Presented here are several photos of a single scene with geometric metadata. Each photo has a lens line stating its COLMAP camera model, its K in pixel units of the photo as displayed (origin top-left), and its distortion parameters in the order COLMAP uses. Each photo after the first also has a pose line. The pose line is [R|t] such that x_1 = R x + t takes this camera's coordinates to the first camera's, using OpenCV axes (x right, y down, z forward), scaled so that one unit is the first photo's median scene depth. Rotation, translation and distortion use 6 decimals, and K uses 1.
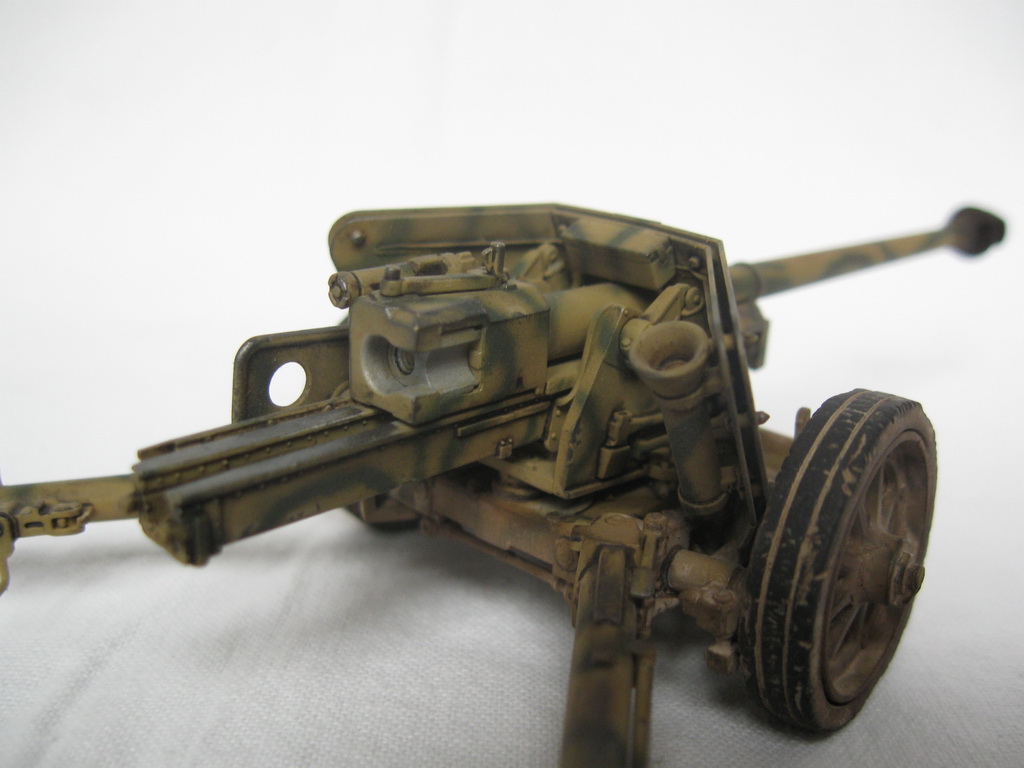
lens RADIAL K [[1041.7, 0, 512.1], [0, 1041.7, 363.6], [0, 0, 1]] dist [0.013035, 0.008583]
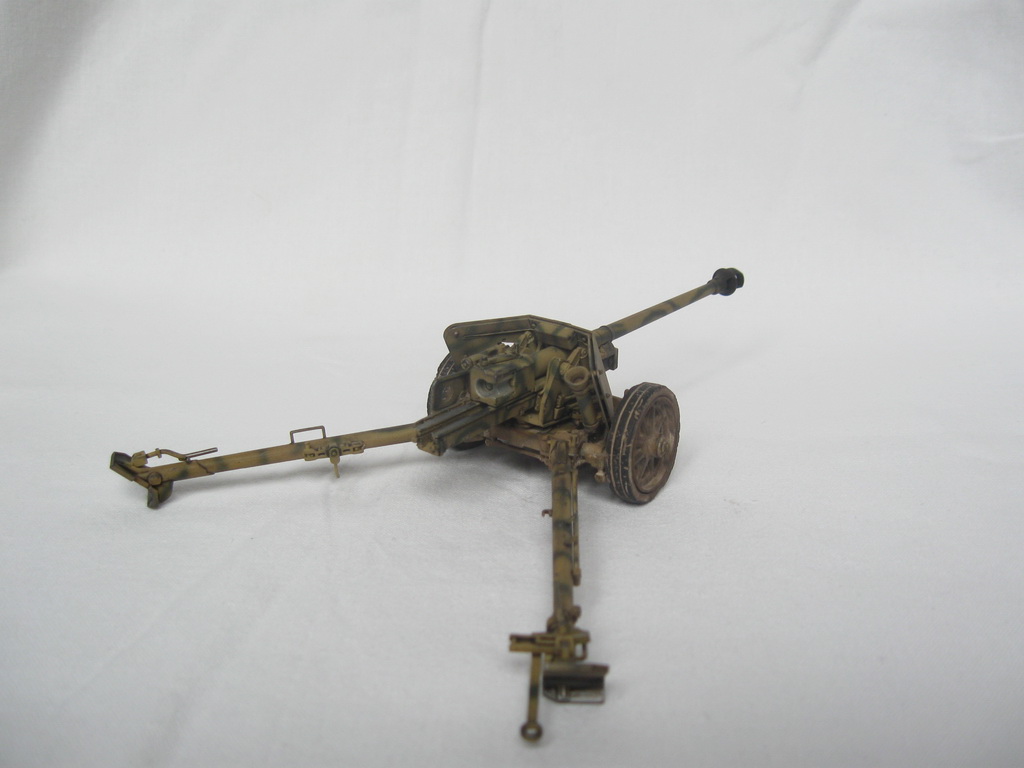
lens RADIAL K [[1041.9, 0, 512.0], [0, 1041.9, 384.0], [0, 0, 1]] dist [-0.001679, -0.000103]
pose [[0.994834, -0.071592, 0.071967, -0.233295], [0.064844, 0.993637, 0.092096, -0.258066], [-0.078103, -0.086954, 0.993146, -1.829530]]
